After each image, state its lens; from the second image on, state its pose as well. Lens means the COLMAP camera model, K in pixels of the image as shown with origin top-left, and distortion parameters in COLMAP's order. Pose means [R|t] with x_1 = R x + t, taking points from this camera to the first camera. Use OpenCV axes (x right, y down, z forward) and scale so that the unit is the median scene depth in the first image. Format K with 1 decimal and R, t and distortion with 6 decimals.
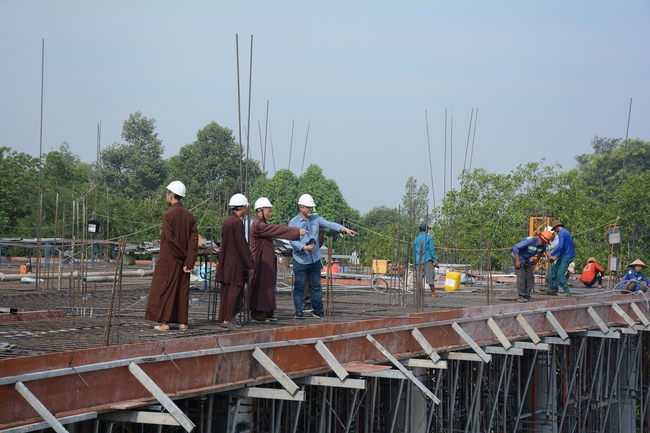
lens RADIAL K [[1465.5, 0, 325.0], [0, 1465.5, 216.5], [0, 0, 1]] dist [0.580204, 0.191953]
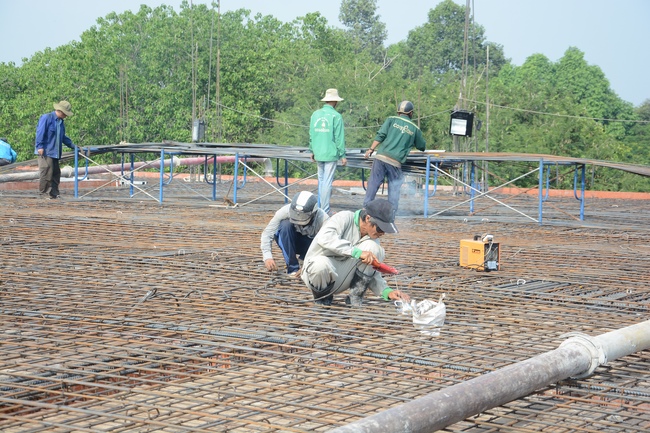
lens RADIAL K [[1465.5, 0, 325.0], [0, 1465.5, 216.5], [0, 0, 1]] dist [0.580204, 0.191953]
pose [[0.992737, 0.005242, -0.120193, -0.286221], [0.002970, 0.997678, 0.068045, 0.008297], [0.120271, -0.067908, 0.990416, 0.997865]]
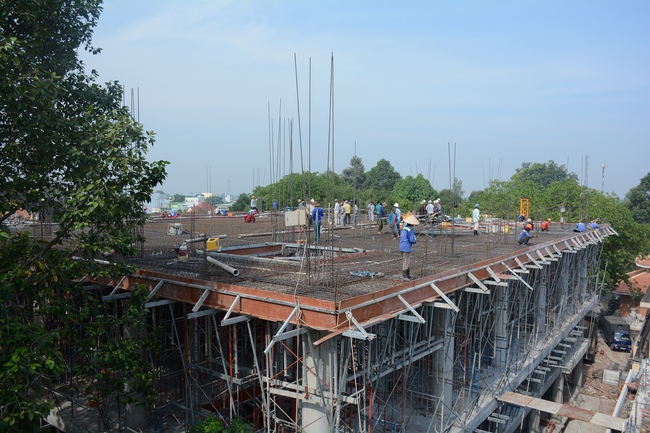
lens RADIAL K [[530.0, 0, 325.0], [0, 530.0, 216.5], [0, 0, 1]] dist [-0.102903, 0.011261]
pose [[0.984781, -0.003423, -0.173765, -0.073623], [0.011805, 0.998814, 0.047226, -0.027680], [0.173397, -0.048558, 0.983654, 0.050600]]
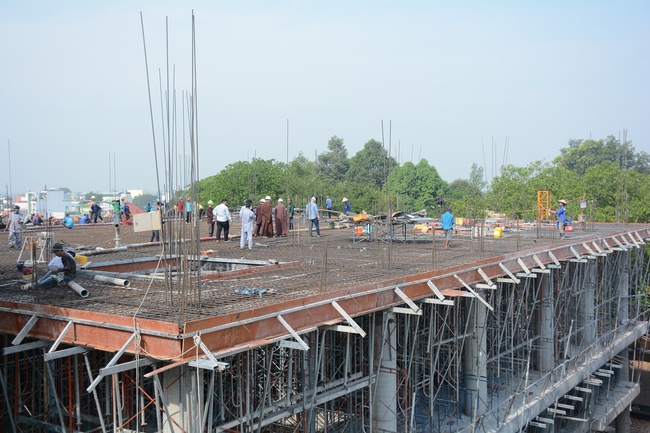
lens RADIAL K [[735.9, 0, 325.0], [0, 735.9, 216.5], [0, 0, 1]] dist [0.004760, 0.260839]
pose [[0.989618, -0.021883, -0.142047, 0.000143], [0.028257, 0.998675, 0.043013, -0.026914], [0.140918, -0.046581, 0.988925, 0.019328]]
